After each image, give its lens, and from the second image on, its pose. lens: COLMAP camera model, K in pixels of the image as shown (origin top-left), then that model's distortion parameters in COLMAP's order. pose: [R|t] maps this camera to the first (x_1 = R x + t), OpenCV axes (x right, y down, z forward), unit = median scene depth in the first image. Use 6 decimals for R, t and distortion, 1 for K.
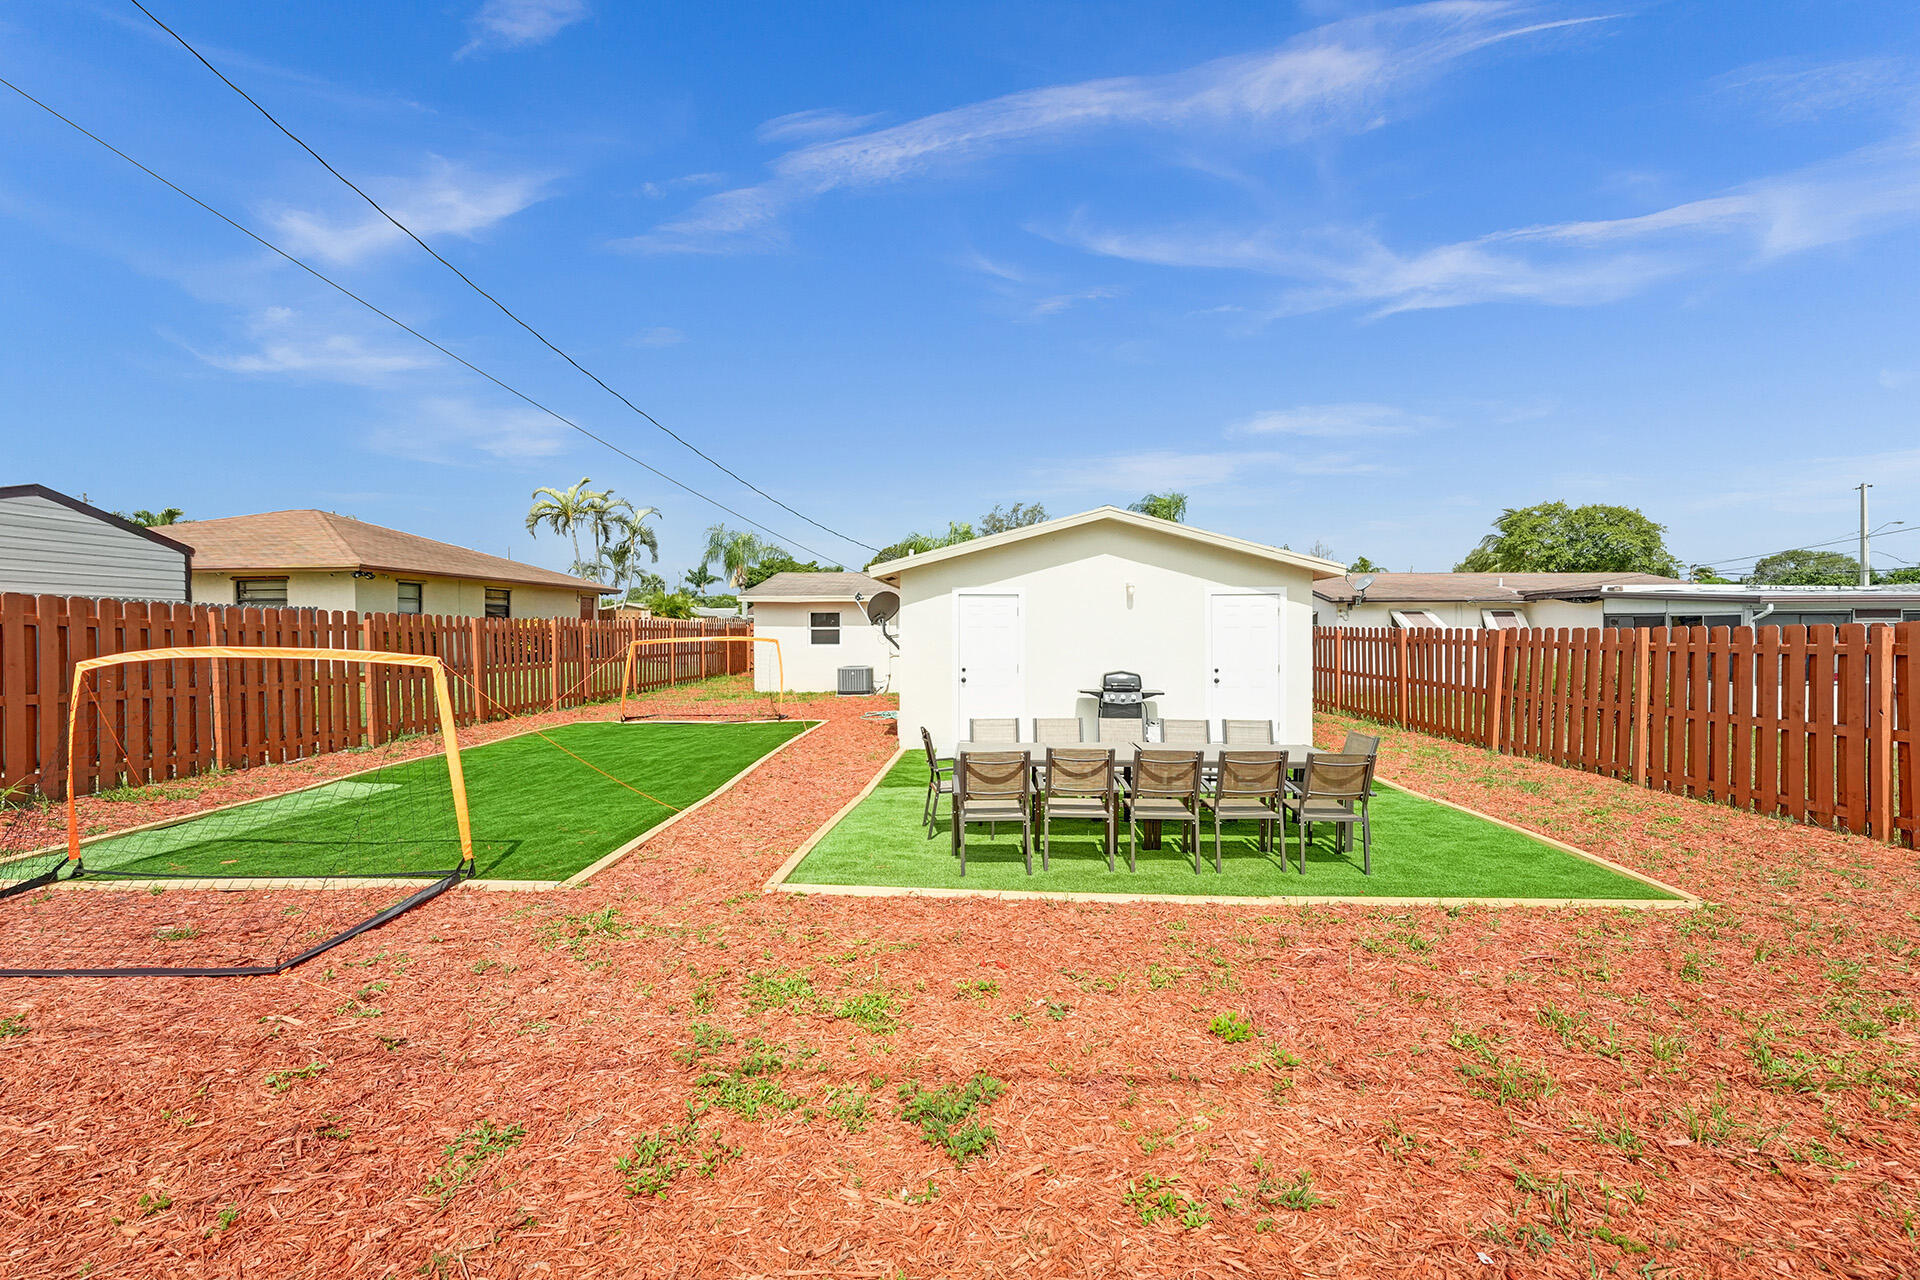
lens RADIAL K [[780.3, 0, 997.2], [0, 780.3, 633.4], [0, 0, 1]] dist [-0.013937, 0.000082]
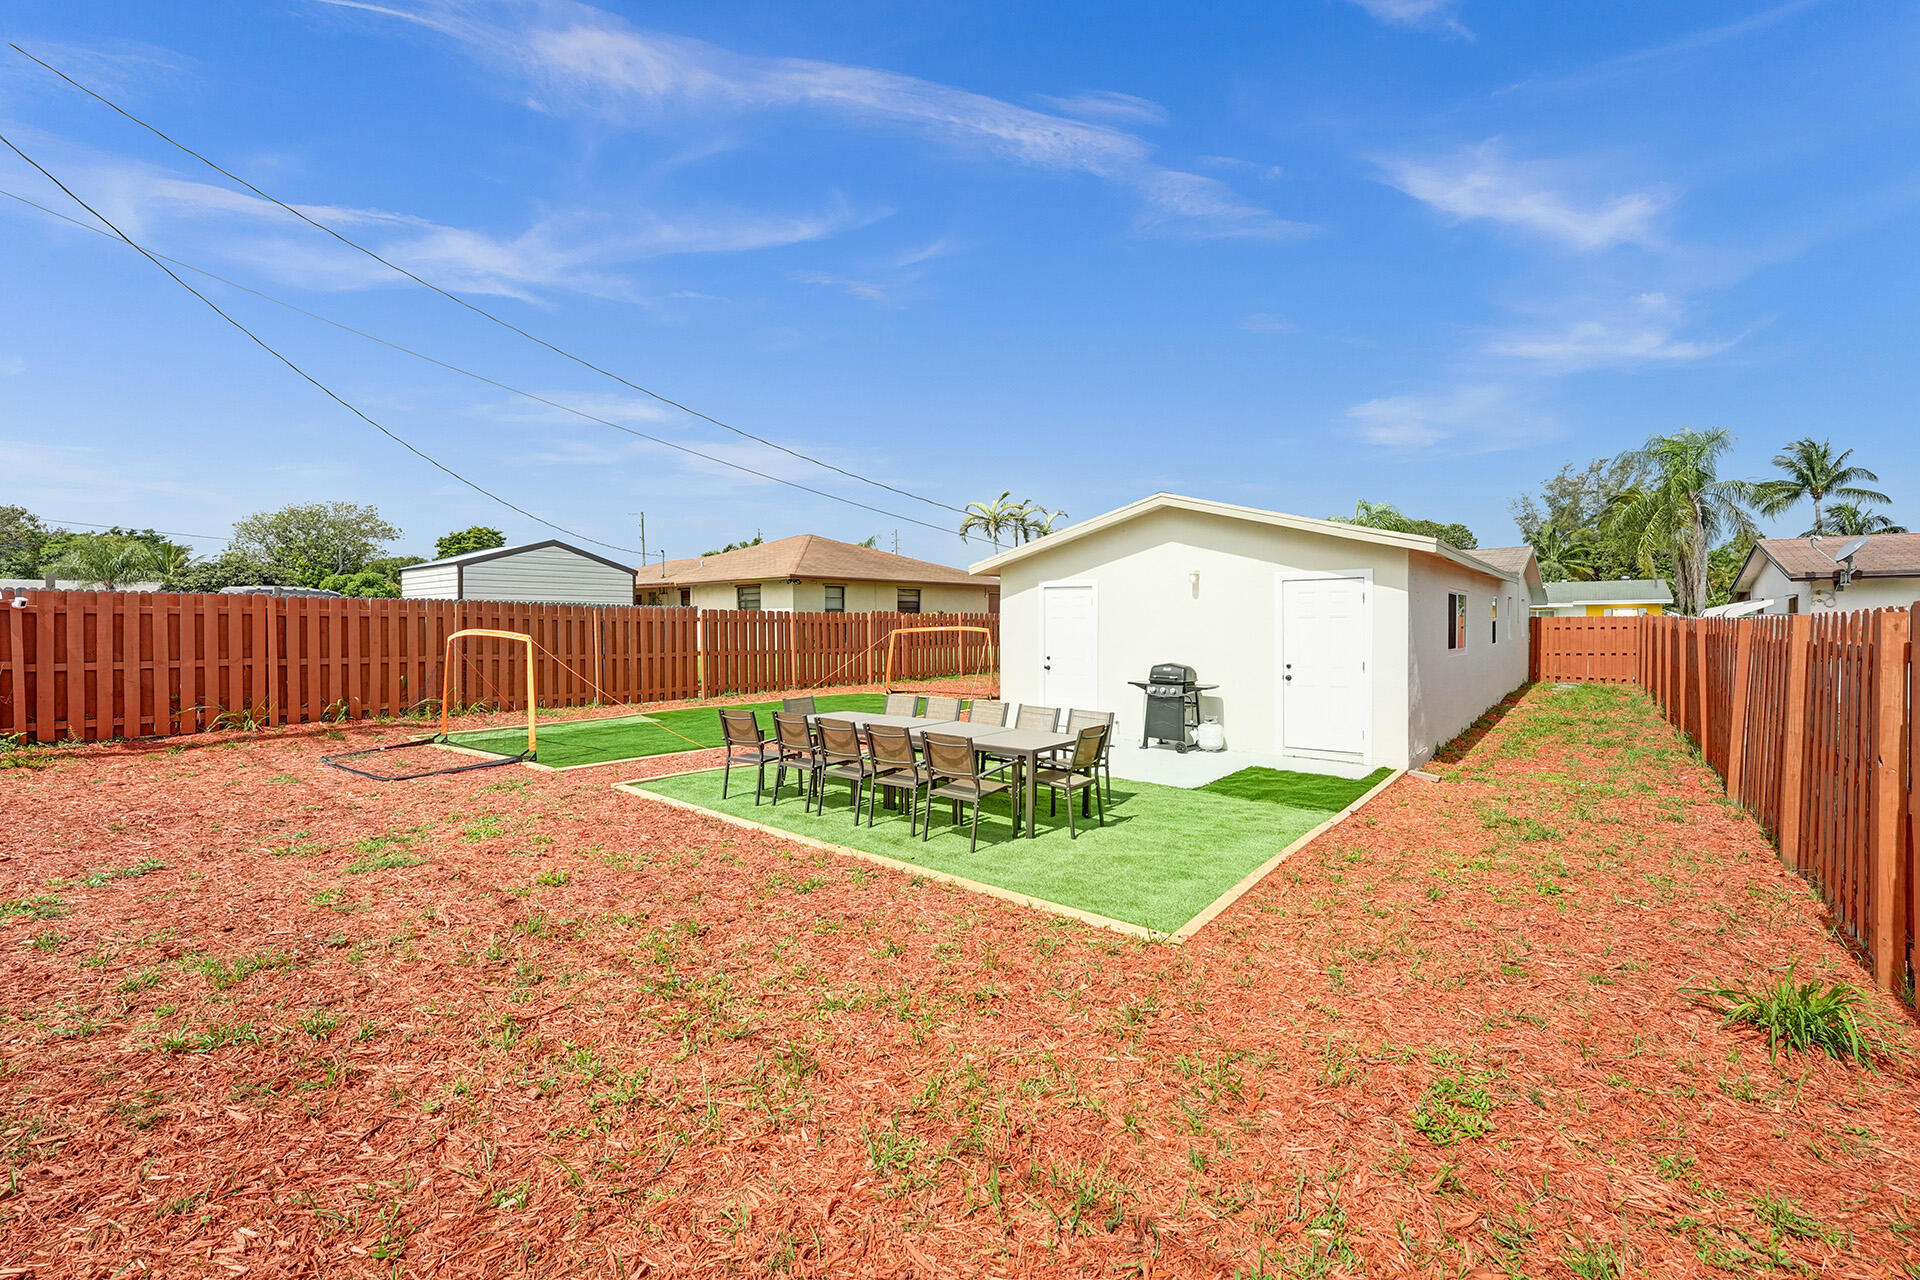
lens RADIAL K [[818.2, 0, 1012.7], [0, 818.2, 633.4], [0, 0, 1]] dist [-0.017592, -0.000047]
pose [[0.810857, 0.007764, -0.585193, 0.570606], [-0.002504, 0.999949, 0.009798, 0.002370], [0.585239, -0.006479, 0.810835, 0.065335]]
